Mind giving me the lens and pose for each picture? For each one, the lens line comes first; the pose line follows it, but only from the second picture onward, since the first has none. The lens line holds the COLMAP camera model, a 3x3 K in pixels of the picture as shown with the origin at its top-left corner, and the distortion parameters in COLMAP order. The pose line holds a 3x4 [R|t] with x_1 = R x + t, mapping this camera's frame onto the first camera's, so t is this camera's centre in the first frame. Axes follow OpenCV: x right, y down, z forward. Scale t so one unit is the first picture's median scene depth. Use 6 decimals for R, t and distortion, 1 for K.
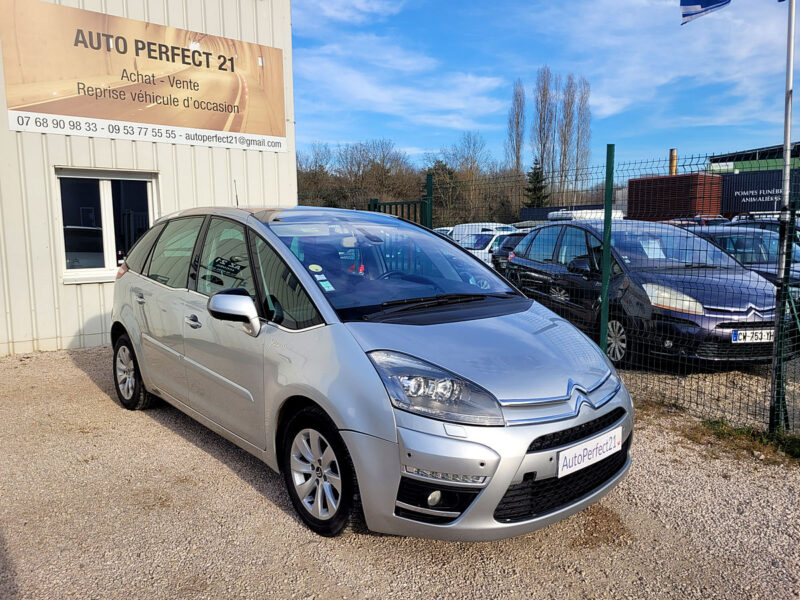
lens RADIAL K [[604.6, 0, 404.4], [0, 604.6, 301.6], [0, 0, 1]] dist [0.034711, -0.021122]
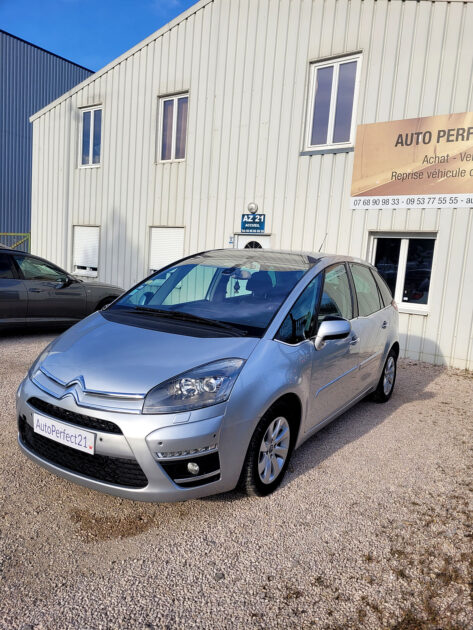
lens RADIAL K [[476.1, 0, 240.6], [0, 476.1, 320.5], [0, 0, 1]] dist [0.034711, -0.021122]
pose [[0.274607, 0.142129, -0.950995, 0.458102], [-0.183851, 0.978530, 0.093156, -0.050356], [0.943817, 0.149261, 0.294841, 0.351999]]
